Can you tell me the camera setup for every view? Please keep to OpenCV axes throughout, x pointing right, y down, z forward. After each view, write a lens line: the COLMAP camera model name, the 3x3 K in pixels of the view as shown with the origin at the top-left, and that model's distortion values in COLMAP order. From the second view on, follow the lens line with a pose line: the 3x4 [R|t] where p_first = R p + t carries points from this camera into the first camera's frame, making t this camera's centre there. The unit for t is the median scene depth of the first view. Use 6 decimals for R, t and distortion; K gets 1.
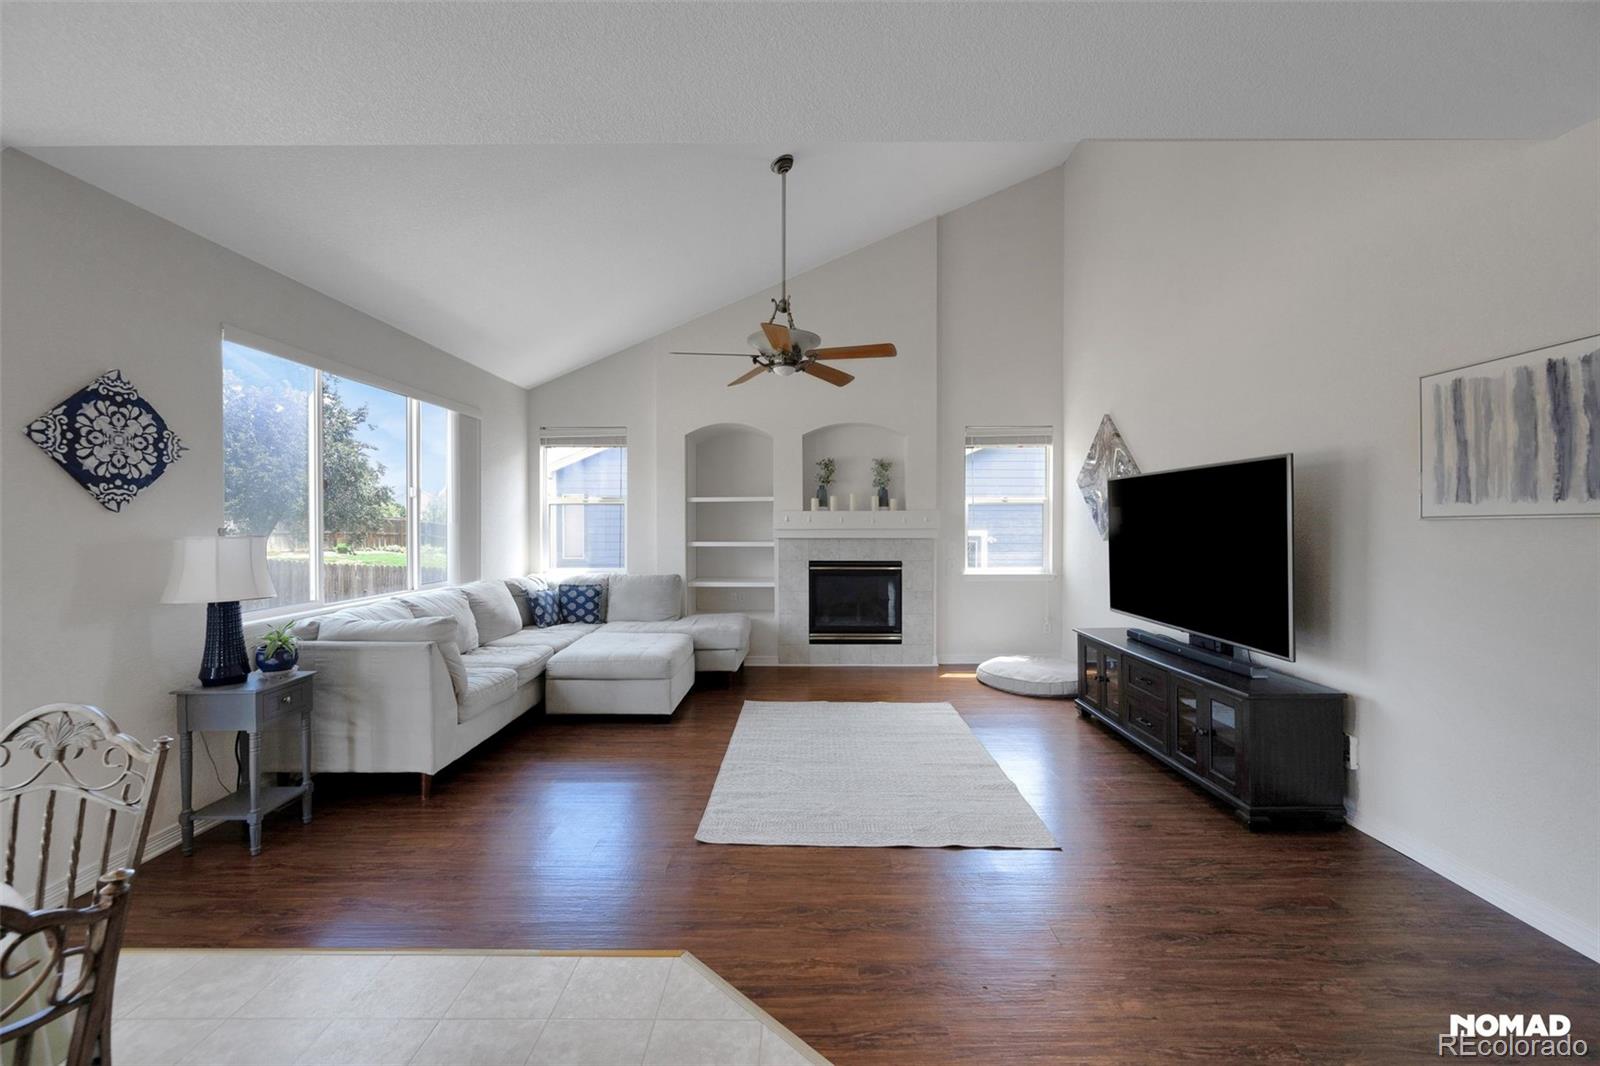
lens RADIAL K [[631.8, 0, 804.8], [0, 631.8, 523.1], [0, 0, 1]] dist [-0.001355, 0.000452]
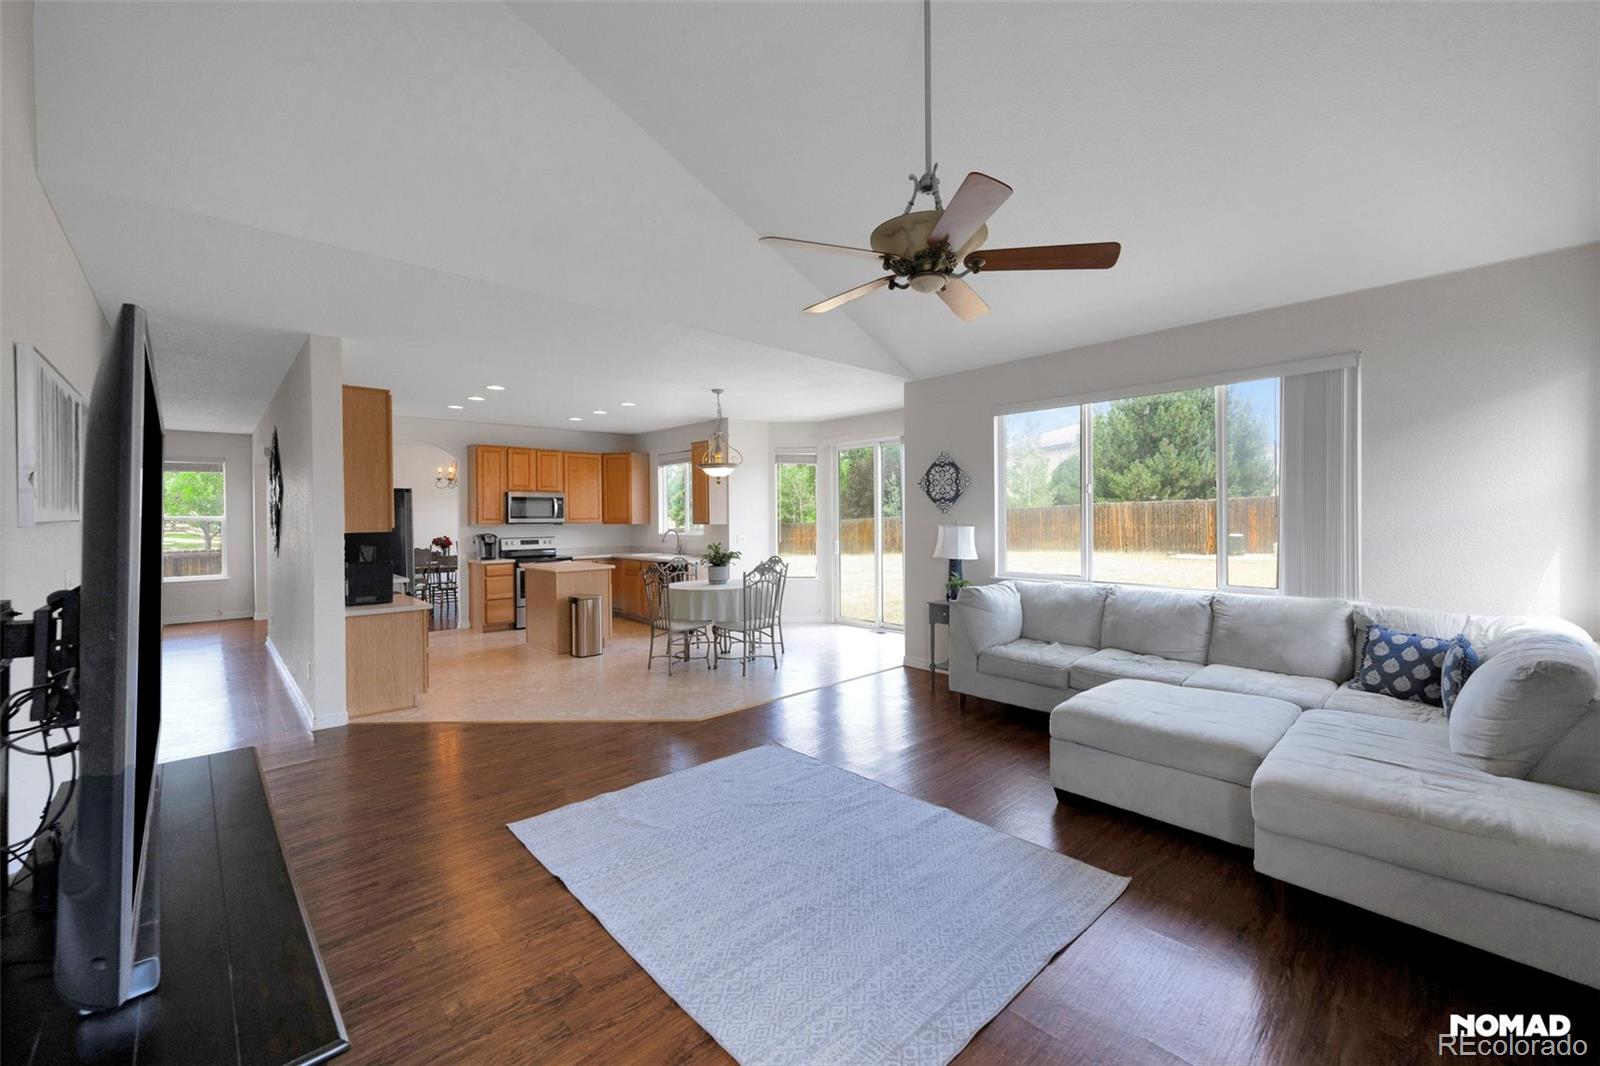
lens RADIAL K [[631.8, 0, 811.8], [0, 631.8, 523.7], [0, 0, 1]] dist [-0.001355, 0.000452]
pose [[-0.716821, 0.012227, -0.697150, 0.364076], [0.008591, 0.999925, 0.008704, -0.002535], [0.697204, 0.000250, -0.716873, 0.996114]]
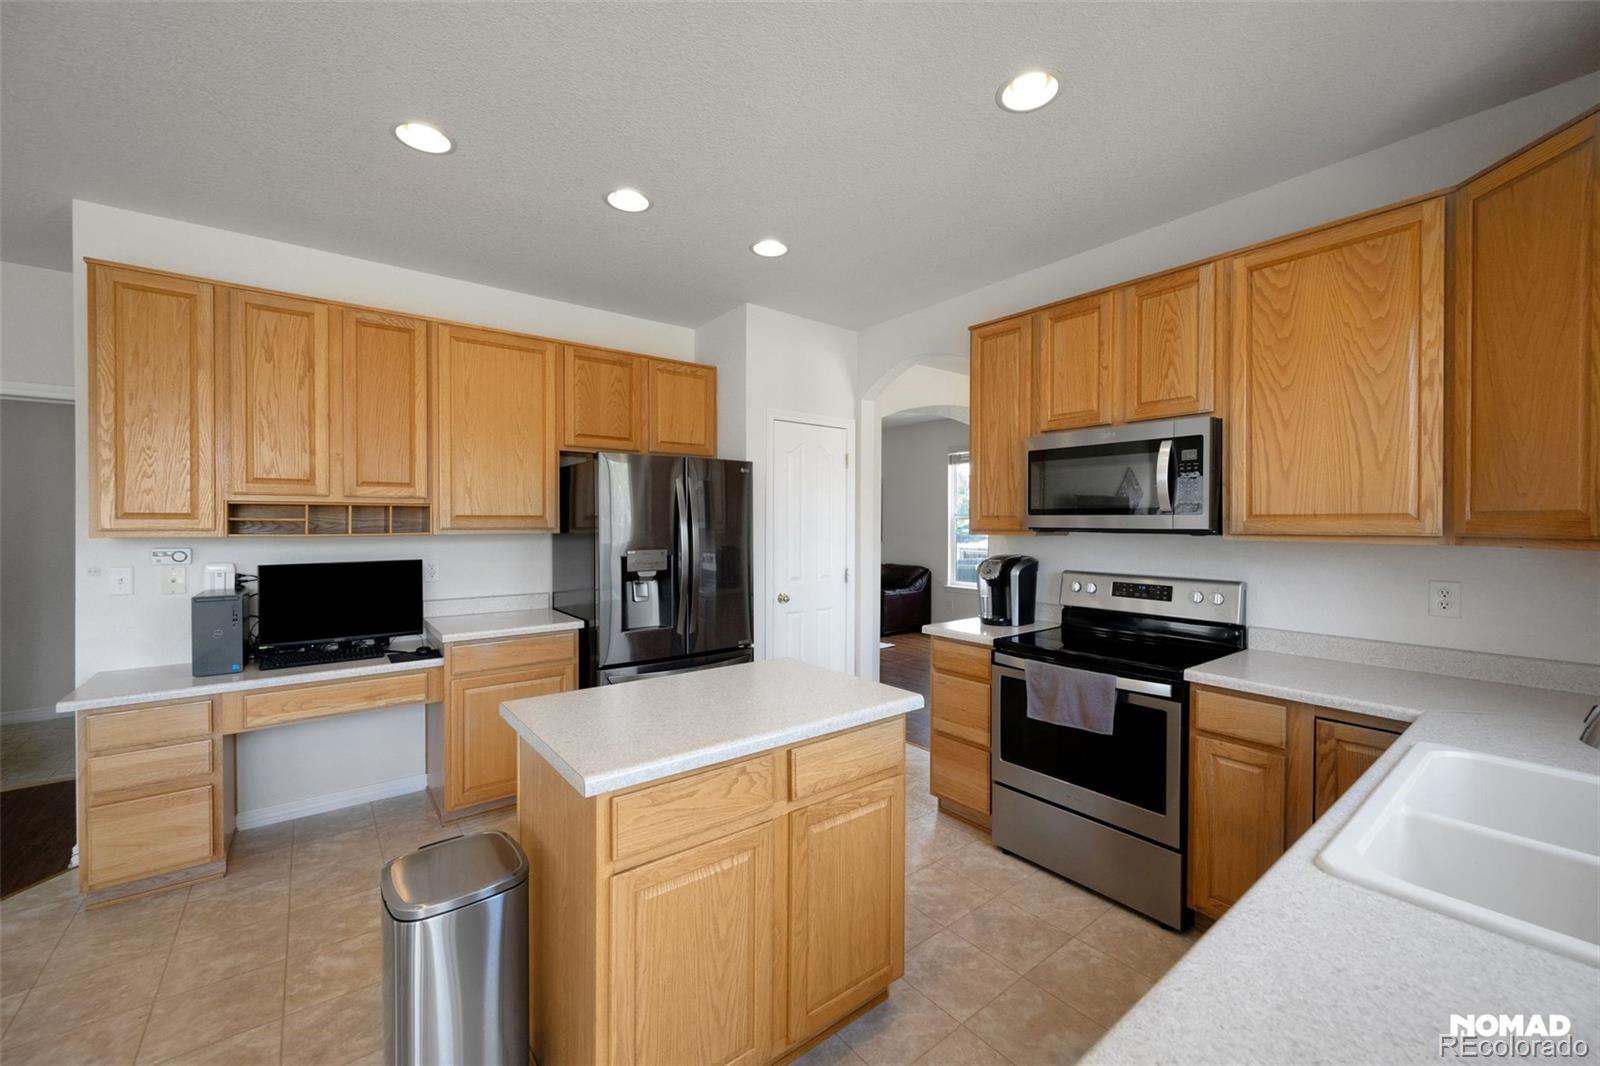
lens RADIAL K [[631.8, 0, 806.4], [0, 631.8, 524.8], [0, 0, 1]] dist [-0.001355, 0.000452]
pose [[-0.620230, -0.008490, 0.784374, -0.422704], [-0.002496, 0.999958, 0.008850, -0.003894], [-0.784416, 0.003531, -0.620225, -0.067567]]
